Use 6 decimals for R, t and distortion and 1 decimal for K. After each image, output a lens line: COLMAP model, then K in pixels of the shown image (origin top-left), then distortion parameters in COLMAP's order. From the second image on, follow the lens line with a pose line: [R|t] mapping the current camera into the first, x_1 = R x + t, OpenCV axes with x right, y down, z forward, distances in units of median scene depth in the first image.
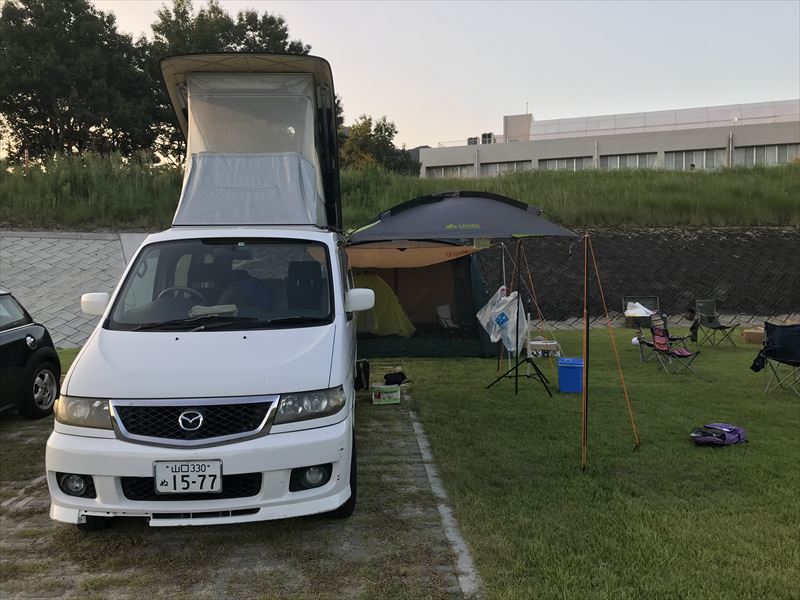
lens RADIAL K [[649.6, 0, 396.9], [0, 649.6, 304.0], [0, 0, 1]] dist [0.017780, -0.001544]
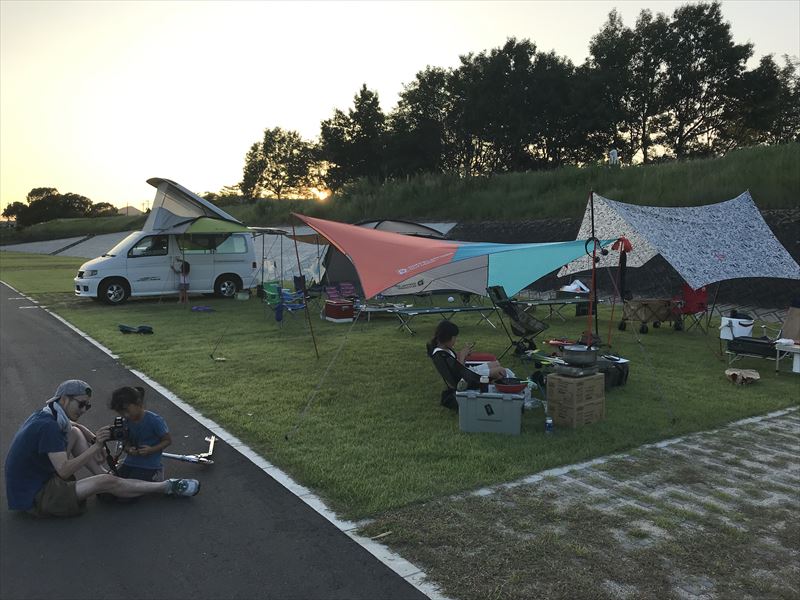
lens RADIAL K [[653.3, 0, 400.0], [0, 653.3, 300.0], [0, 0, 1]] dist [0.011984, 0.011134]
pose [[0.527416, 0.095635, -0.844207, 1.621024], [-0.069318, 0.995176, 0.069431, -0.042189], [0.846774, 0.021899, 0.531501, 0.145533]]
